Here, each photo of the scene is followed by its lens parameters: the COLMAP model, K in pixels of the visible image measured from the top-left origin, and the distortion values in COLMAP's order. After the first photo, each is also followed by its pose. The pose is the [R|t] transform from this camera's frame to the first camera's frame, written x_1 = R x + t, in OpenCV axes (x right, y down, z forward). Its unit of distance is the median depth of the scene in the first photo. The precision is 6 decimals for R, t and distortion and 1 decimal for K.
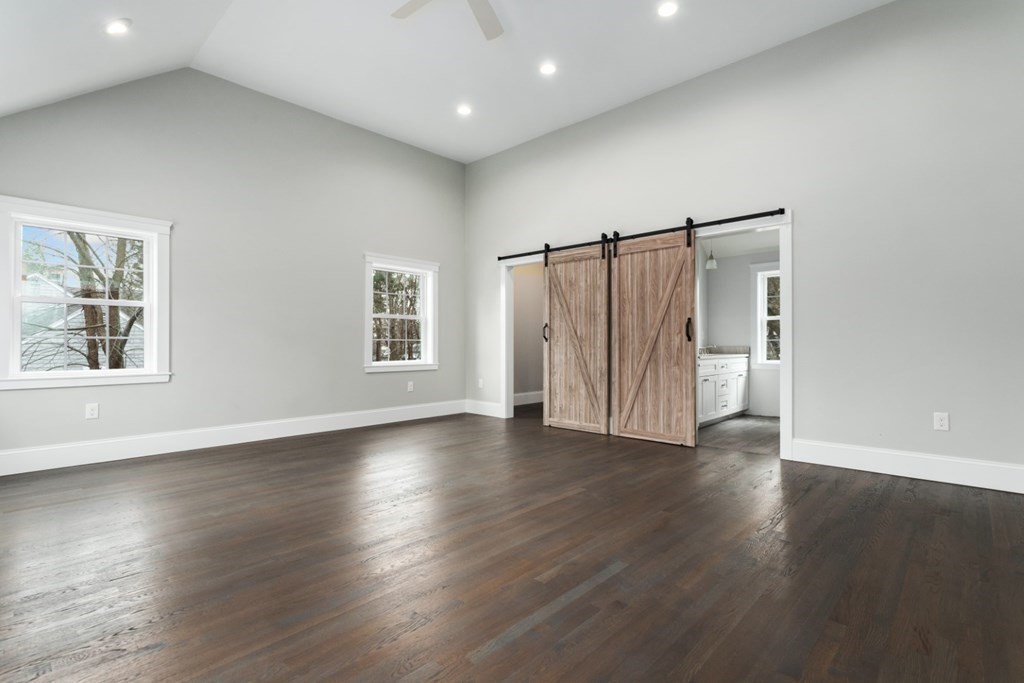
lens RADIAL K [[485.4, 0, 510.1], [0, 485.4, 341.3], [0, 0, 1]] dist [-0.000465, -0.001792]
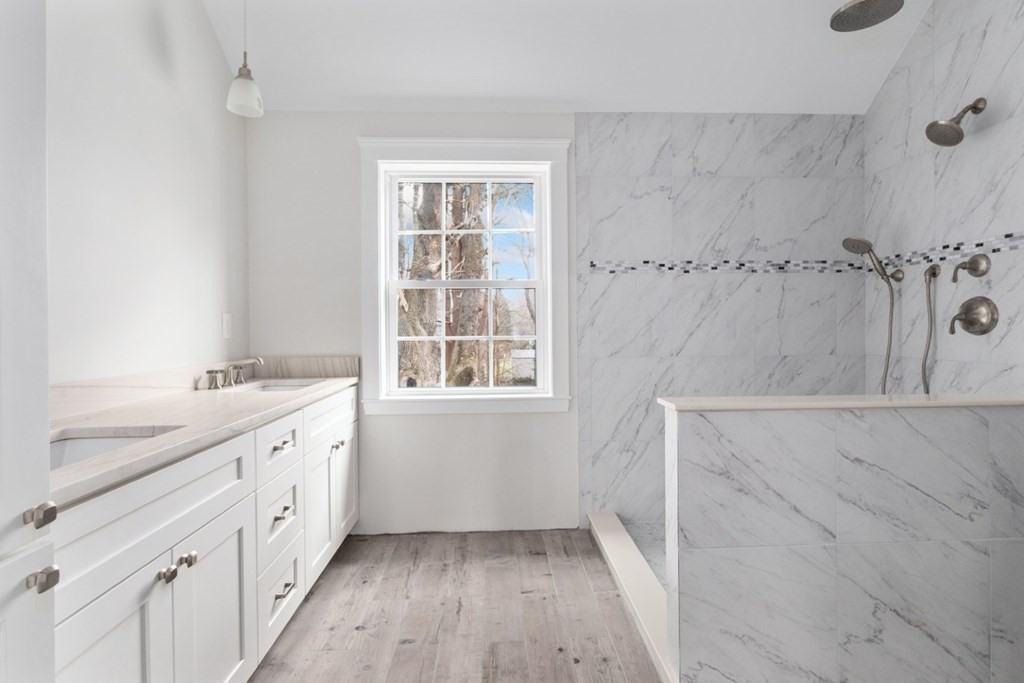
lens RADIAL K [[485.4, 0, 512.2], [0, 485.4, 344.7], [0, 0, 1]] dist [-0.000465, -0.001792]
pose [[0.713281, -0.004162, 0.700865, 0.315963], [0.003422, 0.999991, 0.002455, 0.000793], [-0.700869, 0.000647, 0.713289, 0.653138]]
